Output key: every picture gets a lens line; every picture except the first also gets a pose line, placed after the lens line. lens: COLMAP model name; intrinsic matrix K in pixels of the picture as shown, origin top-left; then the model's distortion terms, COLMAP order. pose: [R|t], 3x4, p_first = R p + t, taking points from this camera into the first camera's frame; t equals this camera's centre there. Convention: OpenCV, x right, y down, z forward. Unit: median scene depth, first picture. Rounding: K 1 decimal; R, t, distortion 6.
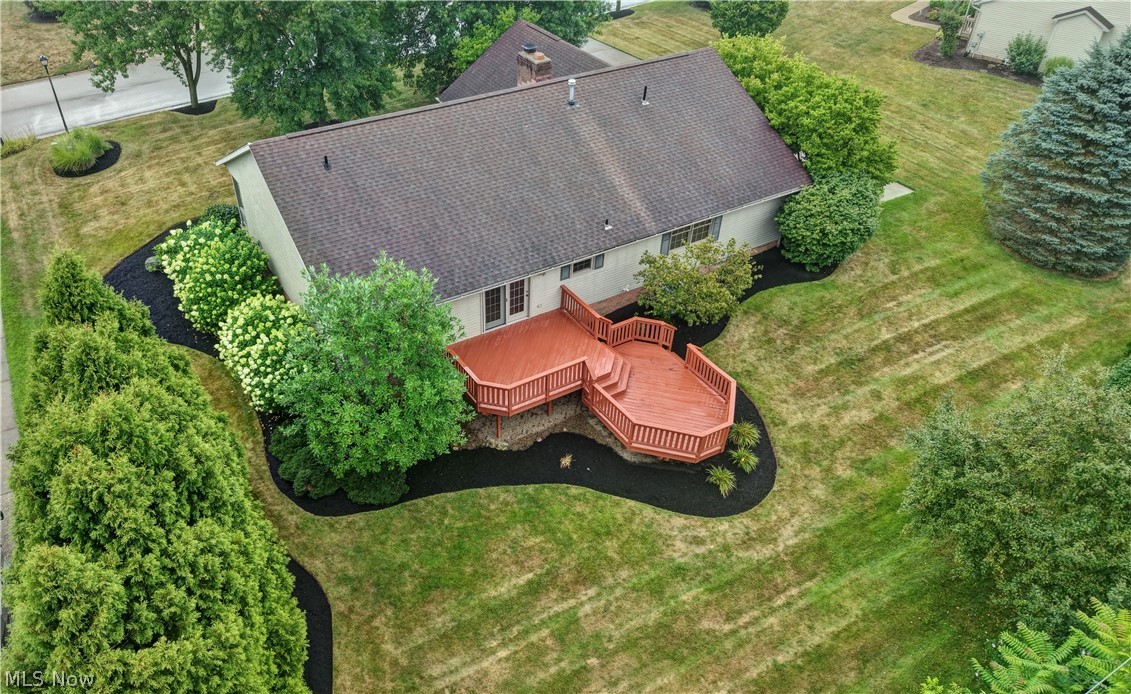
lens RADIAL K [[801.7, 0, 479.8], [0, 801.7, 347.3], [0, 0, 1]] dist [-0.003521, -0.000704]
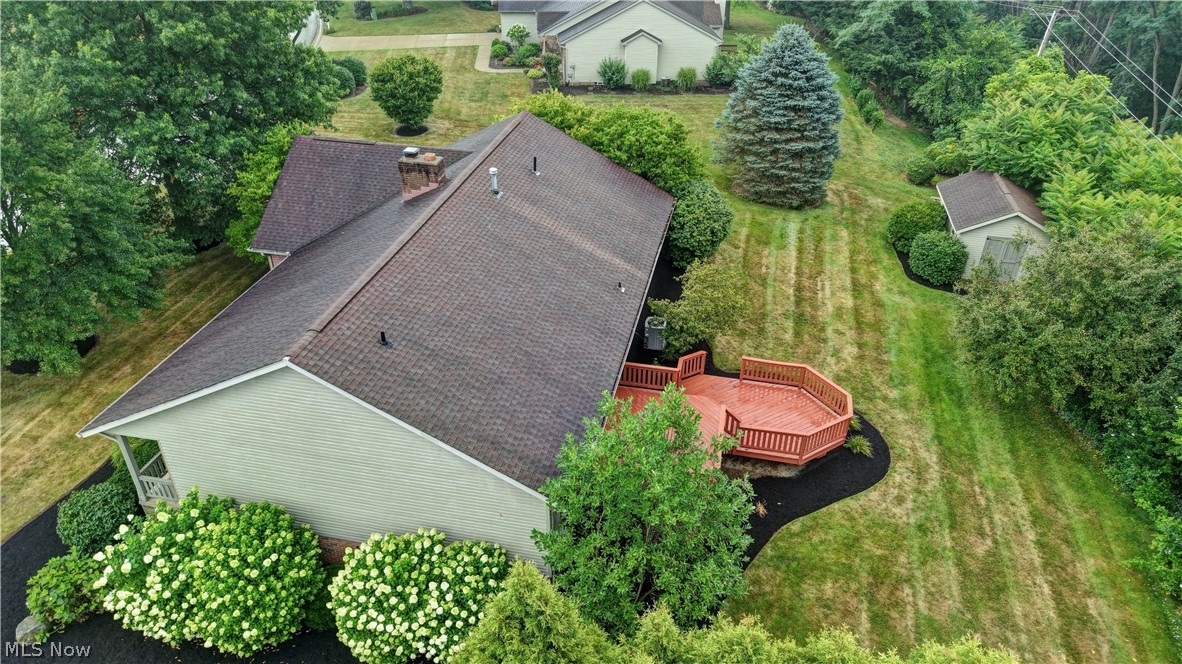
lens RADIAL K [[786.5, 0, 591.0], [0, 786.5, 332.0], [0, 0, 1]] dist [-0.005128, -0.001707]
pose [[0.682194, -0.392324, 0.617003, -0.482122], [0.455397, 0.888180, 0.061240, -0.180652], [-0.572036, 0.239204, 0.784574, 0.277728]]
